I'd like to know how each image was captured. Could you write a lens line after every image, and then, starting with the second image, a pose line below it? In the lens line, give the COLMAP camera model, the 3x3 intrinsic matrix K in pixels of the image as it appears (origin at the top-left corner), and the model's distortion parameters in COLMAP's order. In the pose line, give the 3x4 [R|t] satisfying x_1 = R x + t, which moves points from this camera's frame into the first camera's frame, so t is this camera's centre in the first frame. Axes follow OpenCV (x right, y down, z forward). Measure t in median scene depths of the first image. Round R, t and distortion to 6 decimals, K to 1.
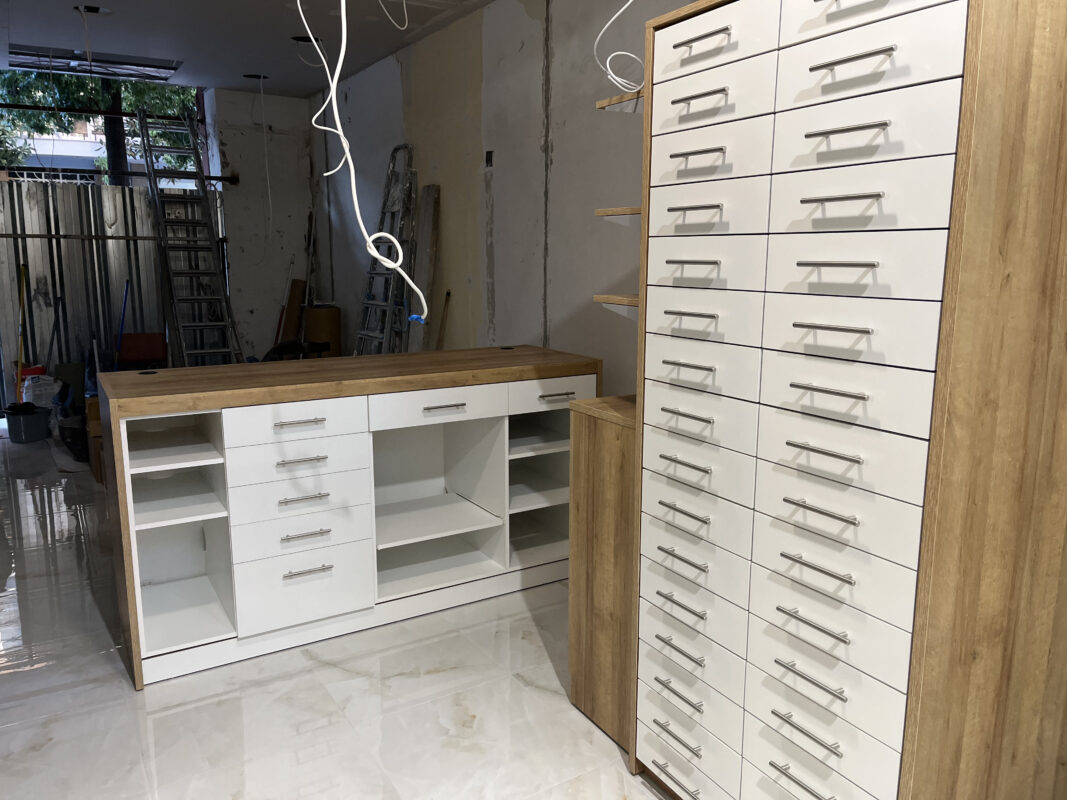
lens RADIAL K [[797.5, 0, 536.1], [0, 797.5, 392.5], [0, 0, 1]] dist [0.060545, -0.092051]
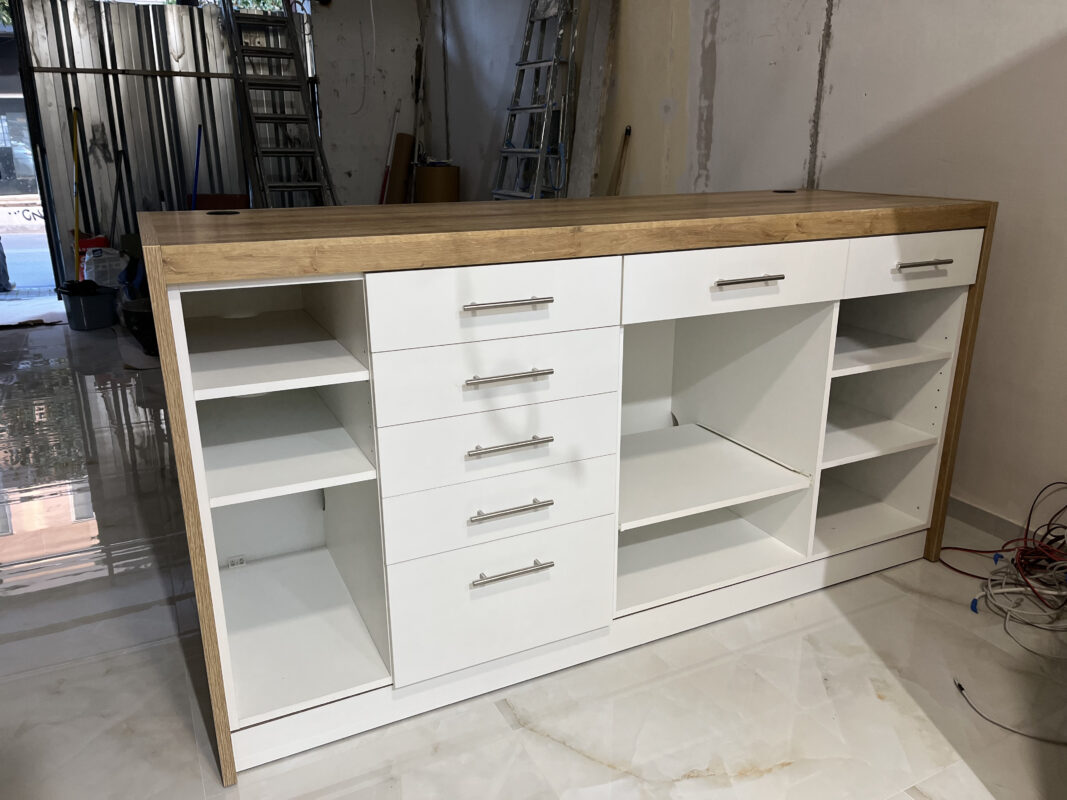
lens RADIAL K [[797.5, 0, 536.1], [0, 797.5, 392.5], [0, 0, 1]] dist [0.060545, -0.092051]
pose [[0.995676, 0.024784, -0.089530, -0.185642], [-0.012850, 0.991235, 0.131486, 0.020838], [0.092004, -0.129767, 0.987267, 0.394093]]
